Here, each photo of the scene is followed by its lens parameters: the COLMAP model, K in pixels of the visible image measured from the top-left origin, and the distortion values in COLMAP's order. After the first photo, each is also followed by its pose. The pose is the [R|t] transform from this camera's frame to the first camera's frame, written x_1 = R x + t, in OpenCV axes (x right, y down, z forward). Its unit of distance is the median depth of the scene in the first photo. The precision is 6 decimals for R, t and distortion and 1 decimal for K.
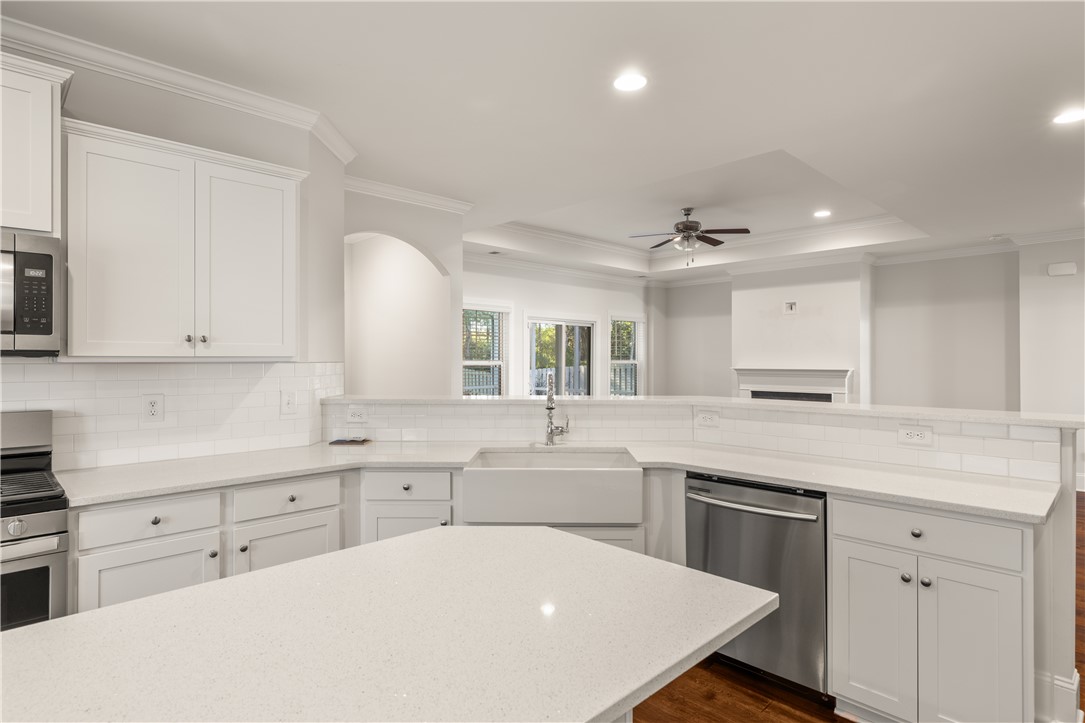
lens RADIAL K [[571.9, 0, 549.3], [0, 571.9, 356.9], [0, 0, 1]] dist [0.005333, -0.000704]
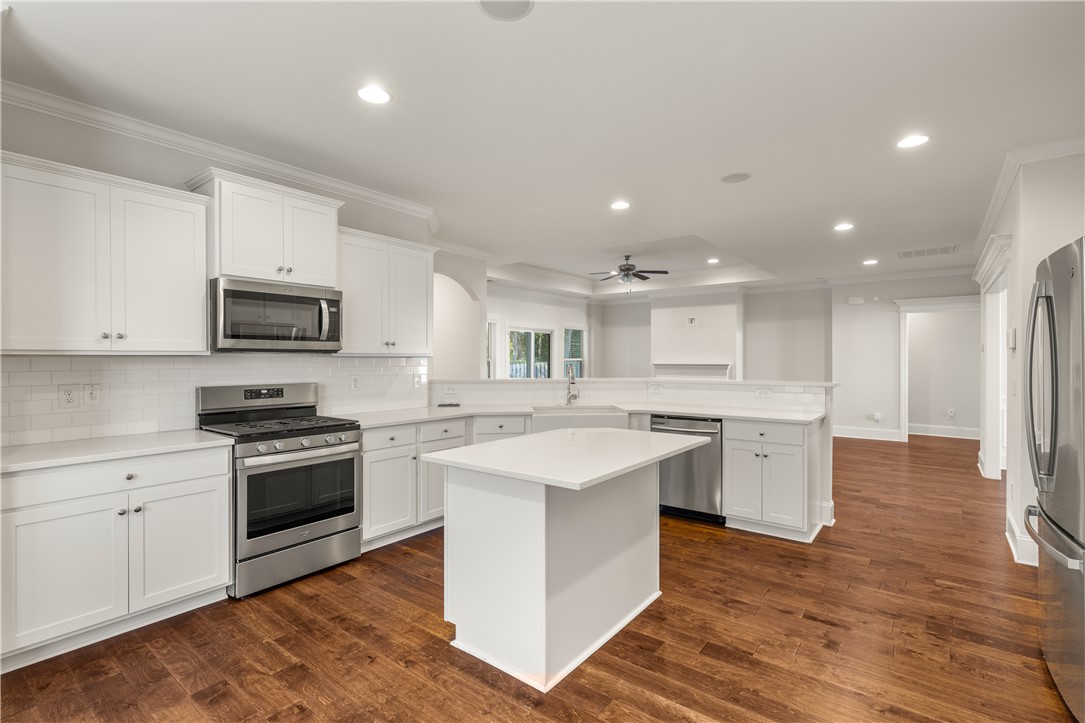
lens RADIAL K [[493.7, 0, 541.3], [0, 493.7, 359.5], [0, 0, 1]] dist [0.003593, 0.000457]
pose [[0.992458, -0.000397, 0.122585, -0.135641], [-0.000208, 0.999988, 0.004927, 0.004315], [-0.122586, -0.004915, 0.992446, -0.244607]]
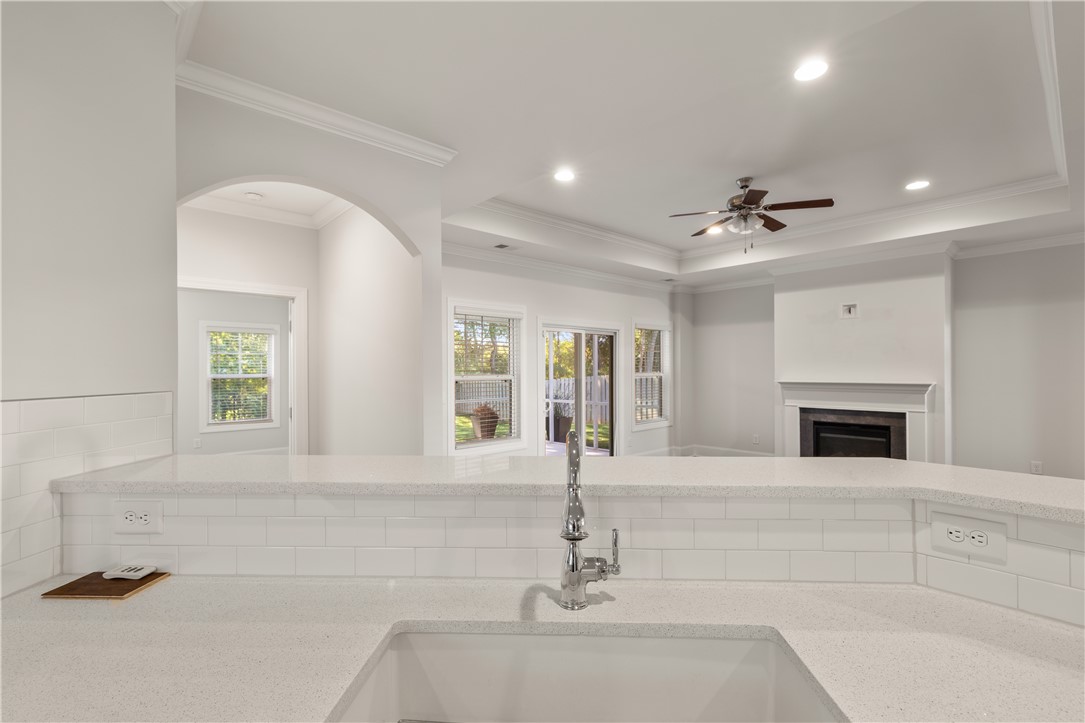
lens RADIAL K [[486.5, 0, 565.9], [0, 486.5, 369.0], [0, 0, 1]] dist [0.003362, 0.000286]
pose [[0.999981, -0.005875, -0.002040, -0.001116], [0.005887, 0.999967, 0.005636, -0.006868], [0.002007, -0.005648, 0.999982, 0.335795]]
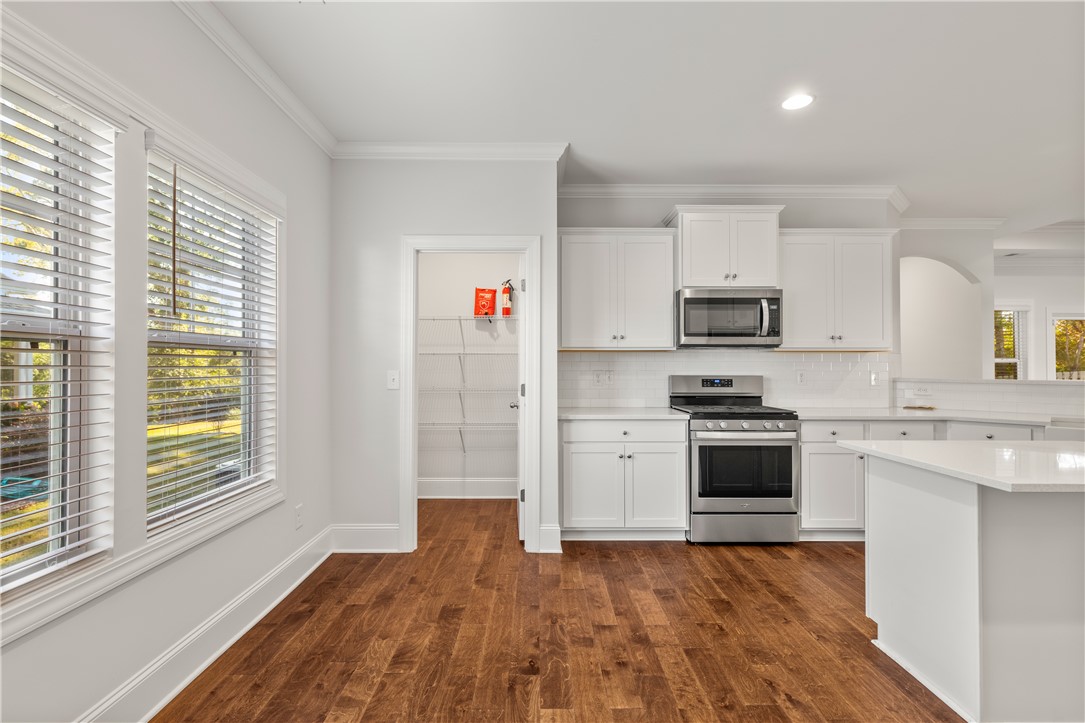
lens RADIAL K [[505.8, 0, 548.7], [0, 505.8, 360.1], [0, 0, 1]] dist [0.001451, 0.000199]
pose [[0.717264, -0.004469, -0.696787, -0.067835], [0.000224, 0.999981, -0.006183, 0.019077], [0.696801, 0.004278, 0.717251, -0.295568]]
